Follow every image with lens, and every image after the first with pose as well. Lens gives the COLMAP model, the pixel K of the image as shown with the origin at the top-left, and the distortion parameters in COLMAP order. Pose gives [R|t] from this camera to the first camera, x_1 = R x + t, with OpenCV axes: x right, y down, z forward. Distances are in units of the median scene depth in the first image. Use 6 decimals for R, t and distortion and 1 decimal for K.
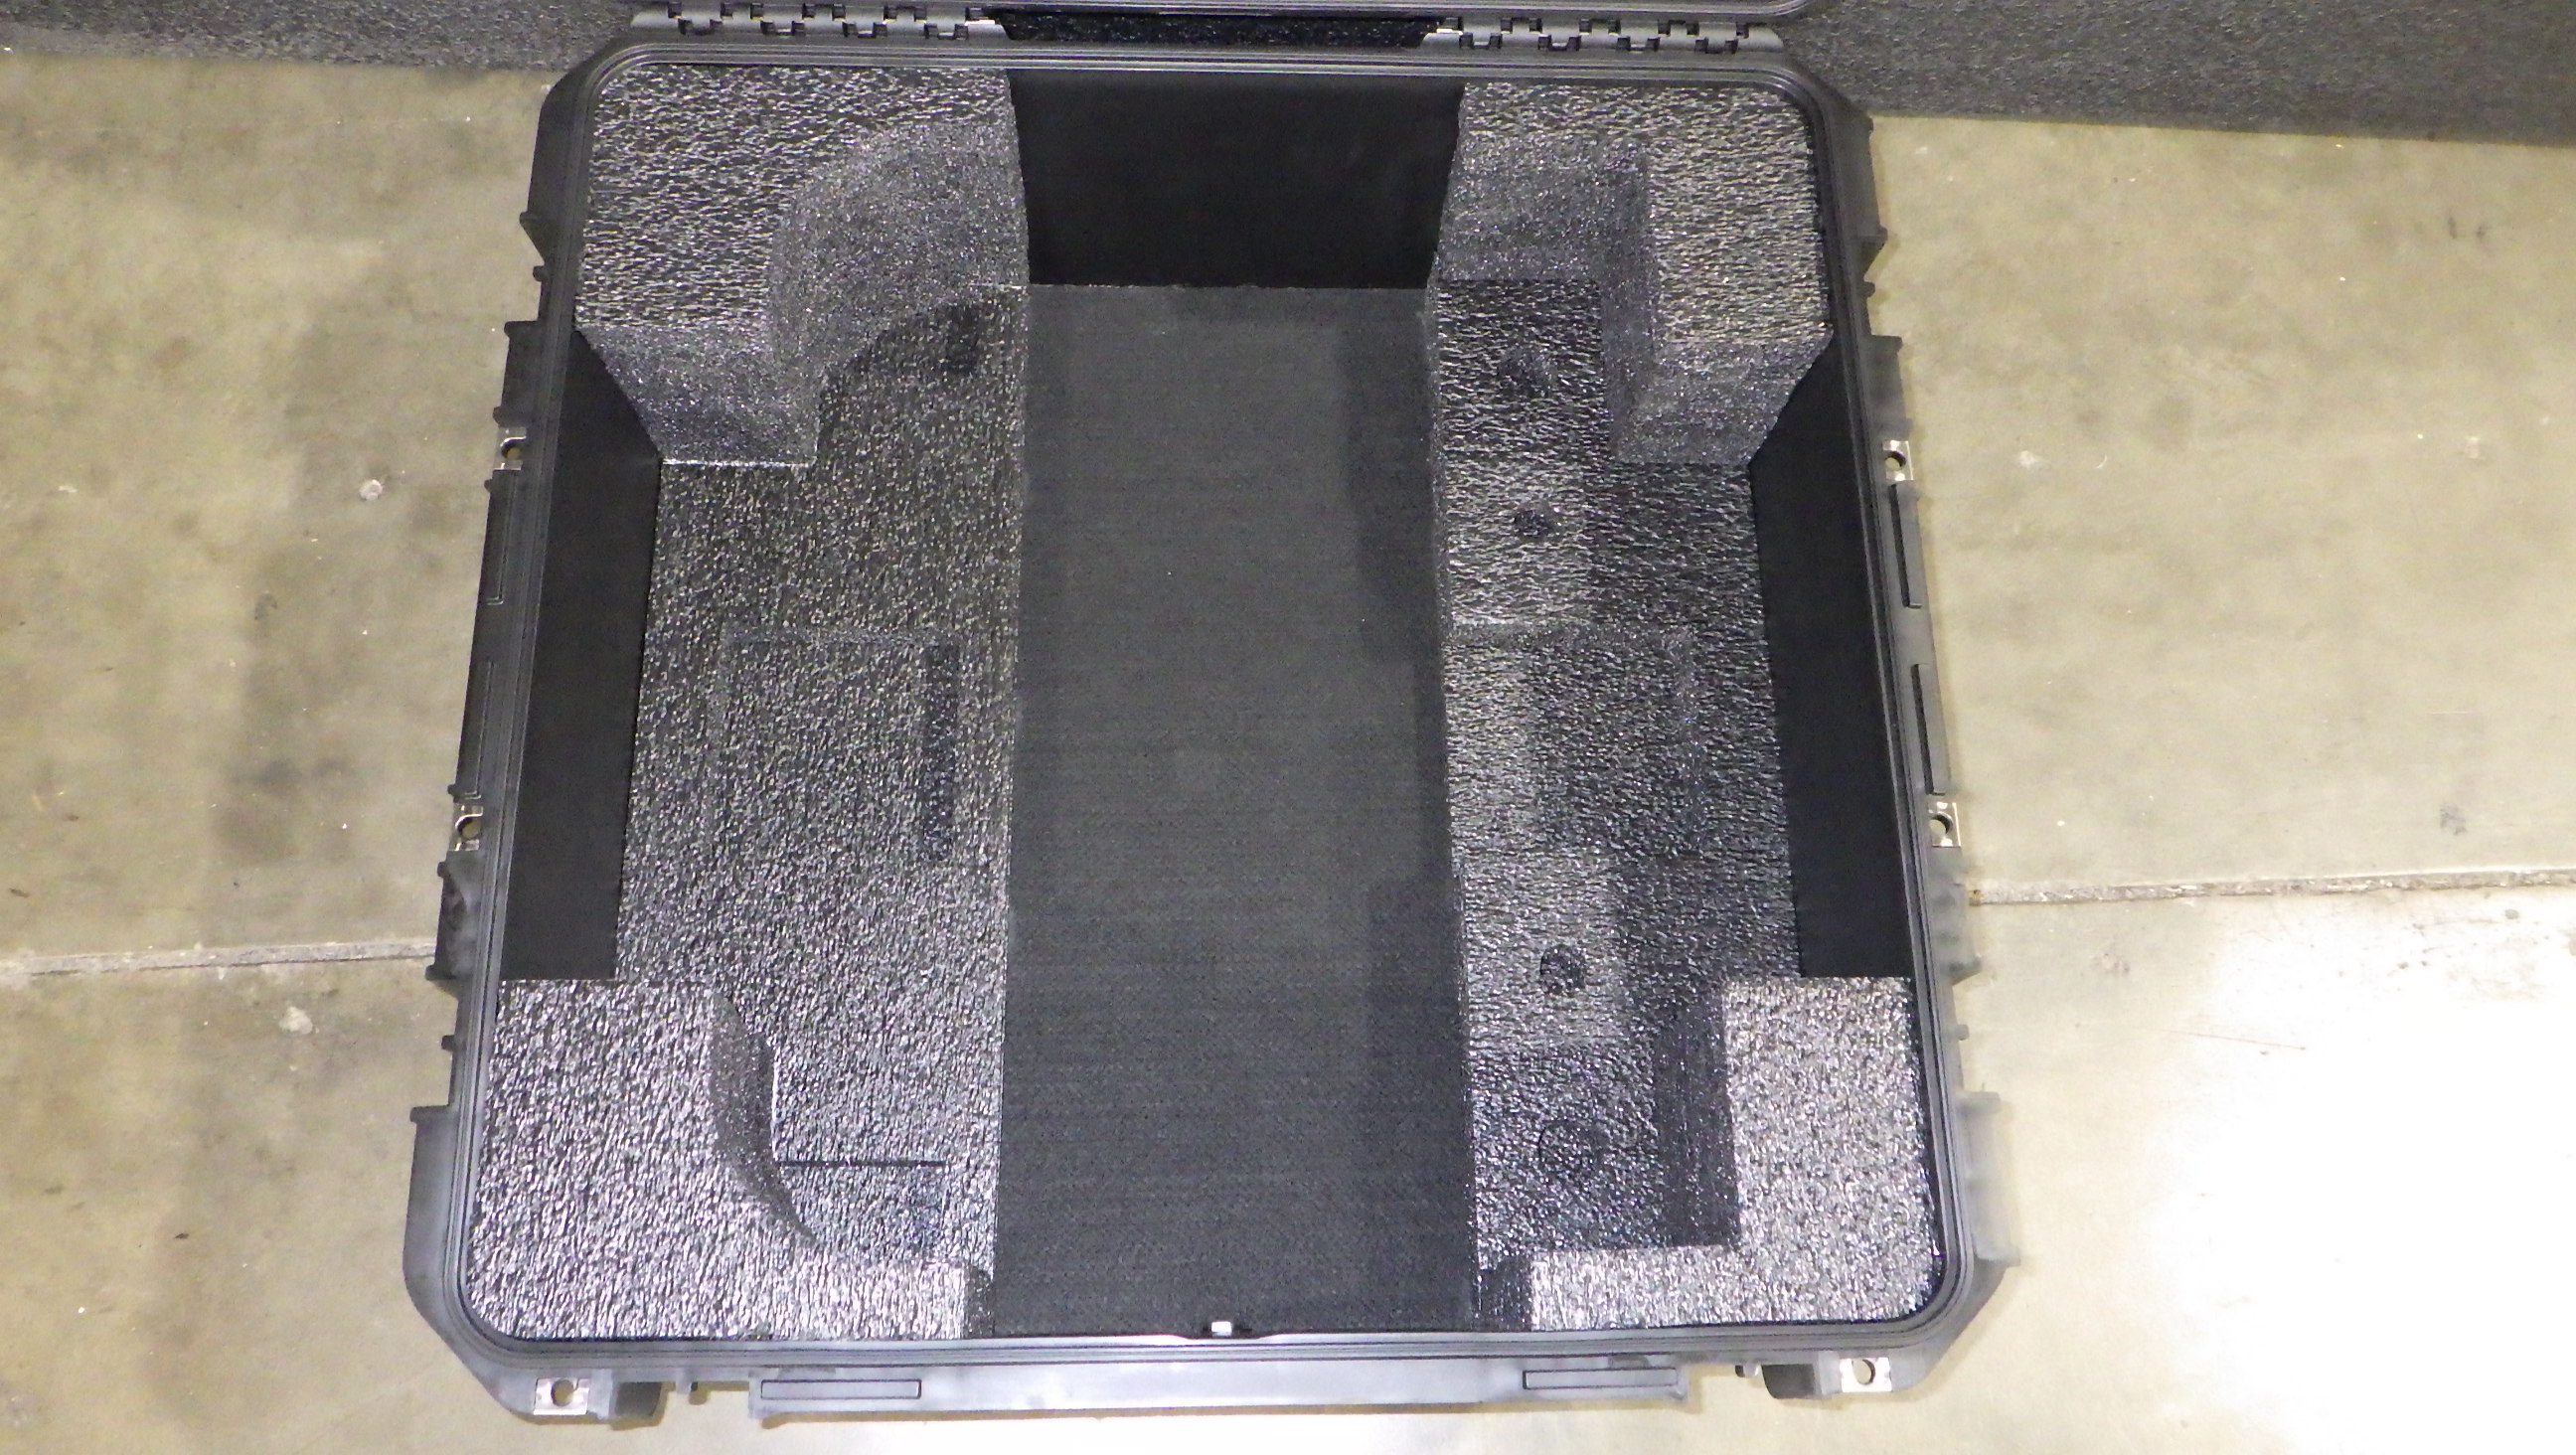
lens RADIAL K [[2144.5, 0, 1297.4], [0, 2144.5, 693.4], [0, 0, 1]] dist [0.001145, -0.004951]
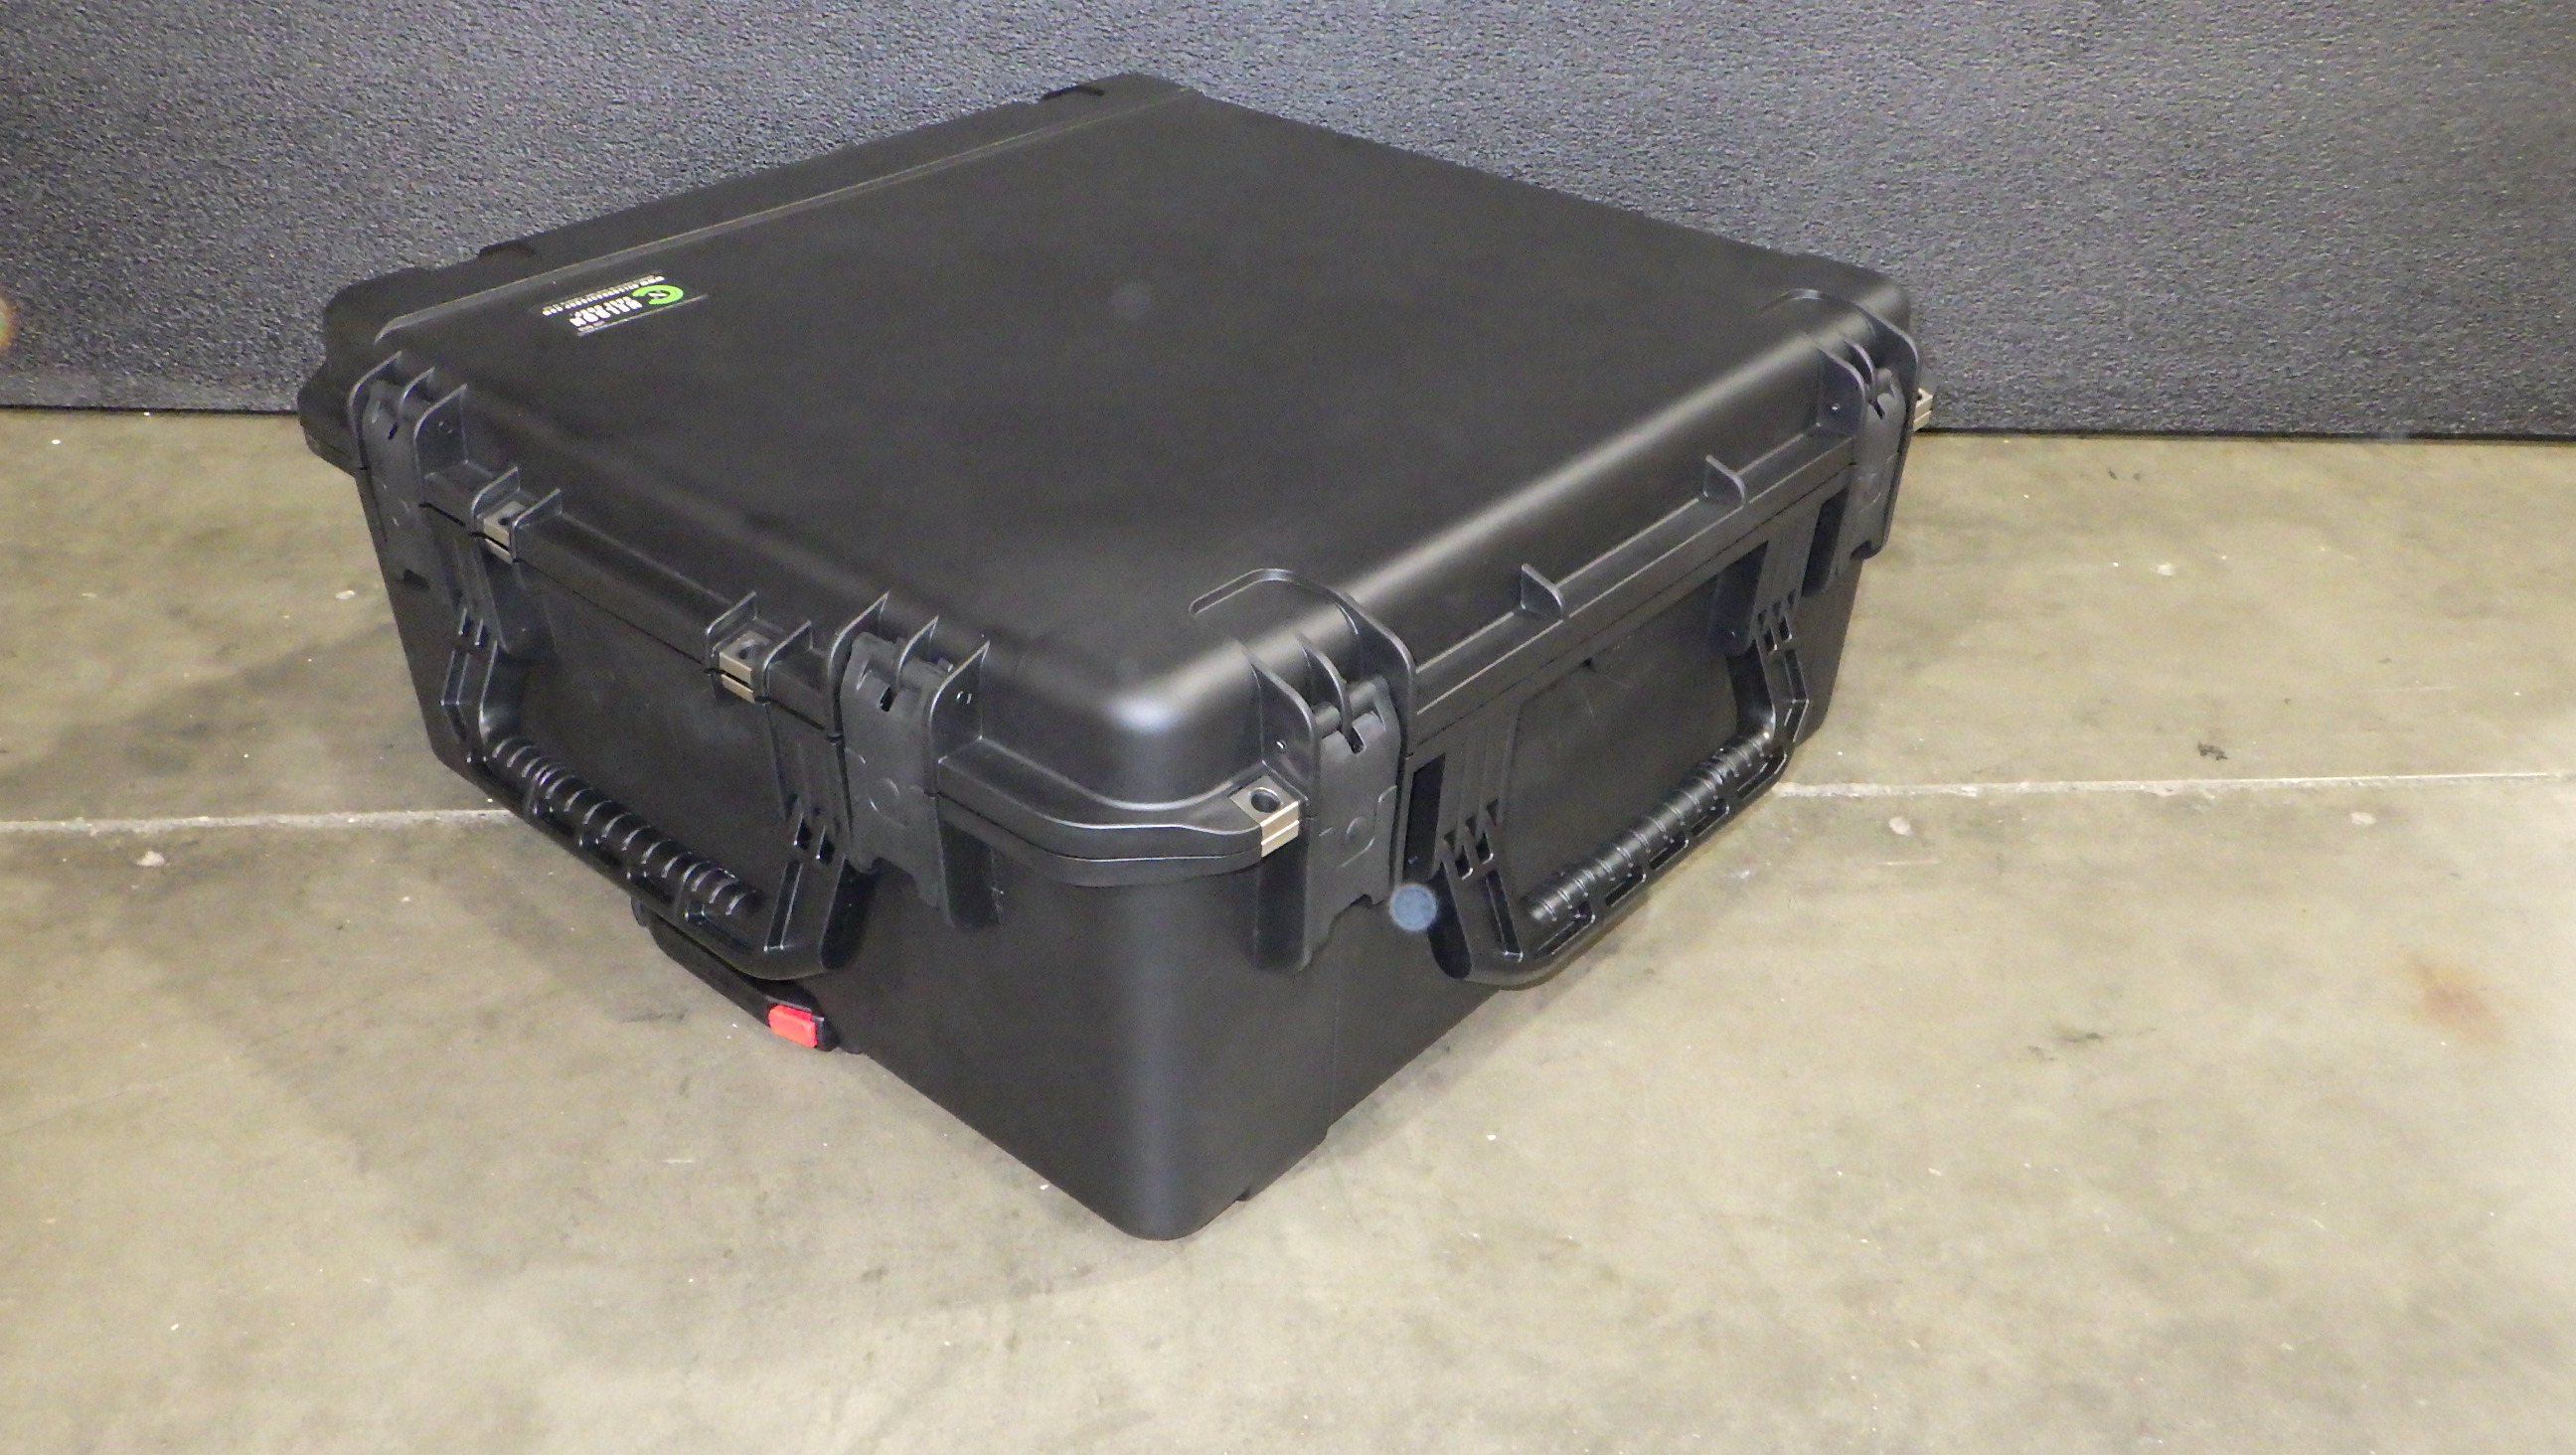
lens RADIAL K [[2144.5, 0, 1297.4], [0, 2144.5, 693.4], [0, 0, 1]] dist [0.001145, -0.004951]
pose [[0.999198, -0.039269, -0.007797, 0.094270], [0.025572, 0.775861, -0.630385, 0.695880], [0.030804, 0.629680, 0.776243, 0.140363]]
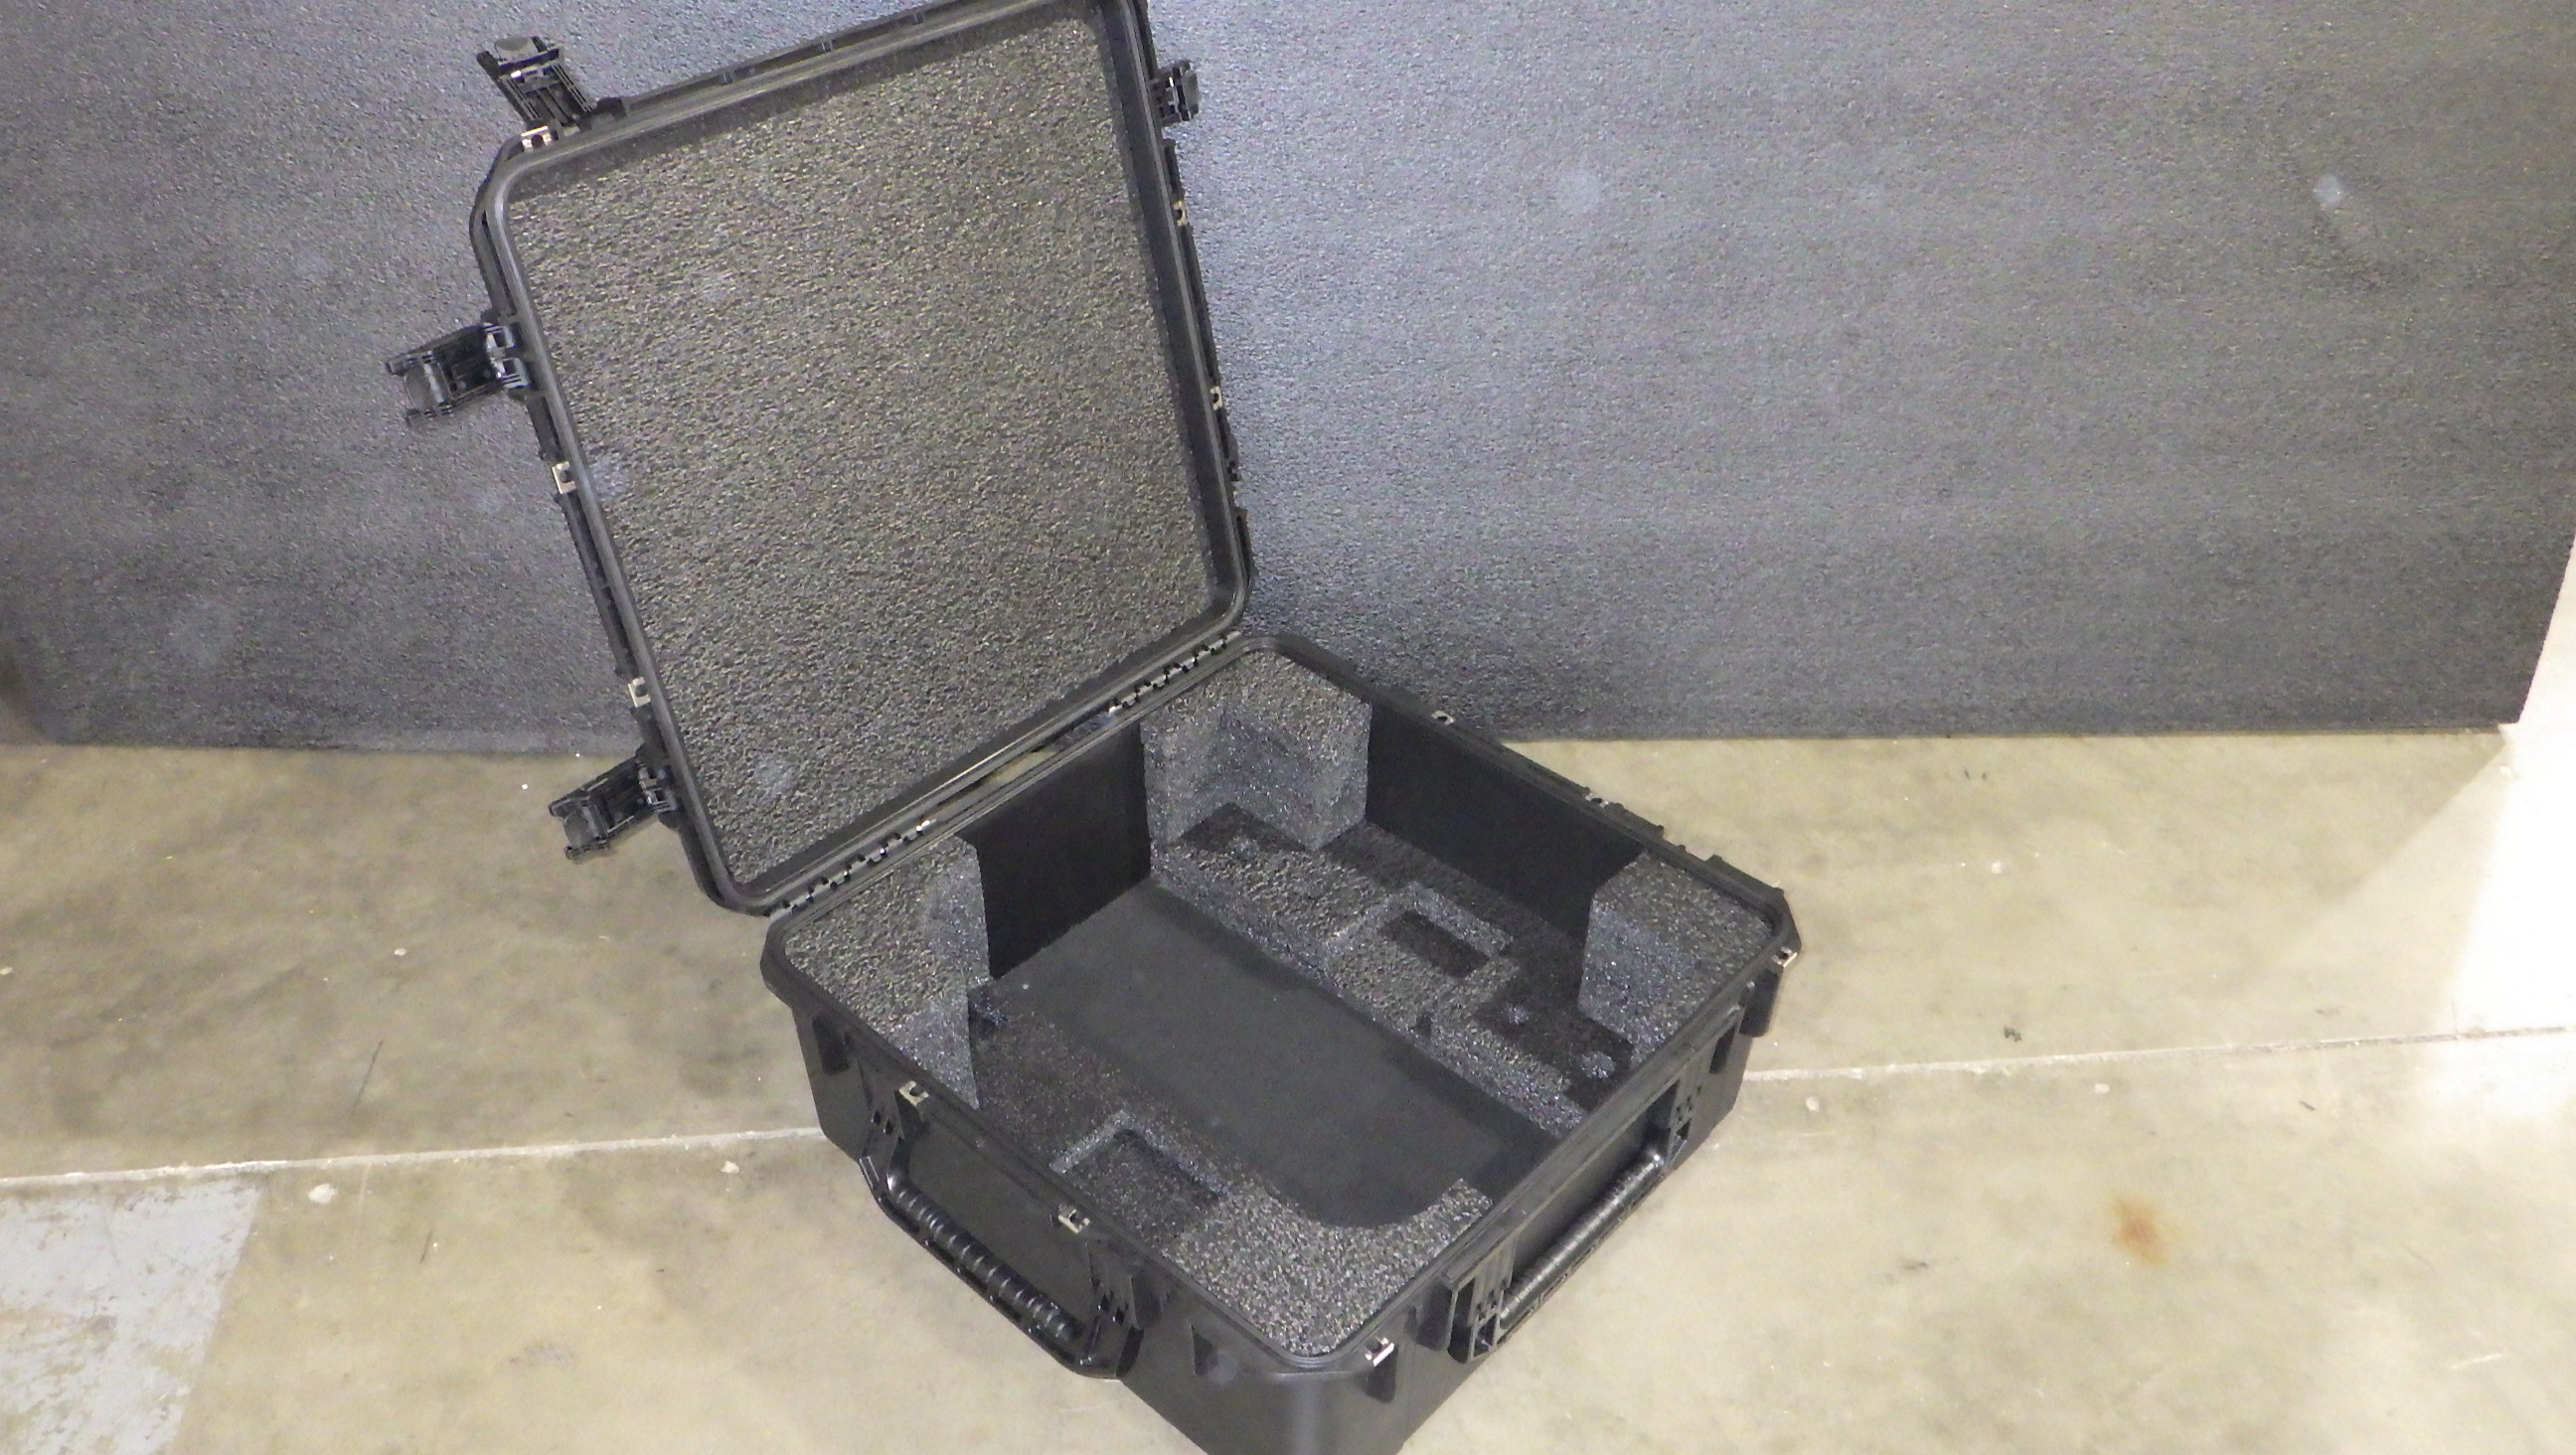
lens RADIAL K [[2144.5, 0, 1297.4], [0, 2144.5, 693.4], [0, 0, 1]] dist [0.001145, -0.004951]
pose [[0.998174, -0.059573, 0.009966, -0.015294], [0.055121, 0.830968, -0.553582, 0.728521], [0.024697, 0.553121, 0.832735, -0.543738]]
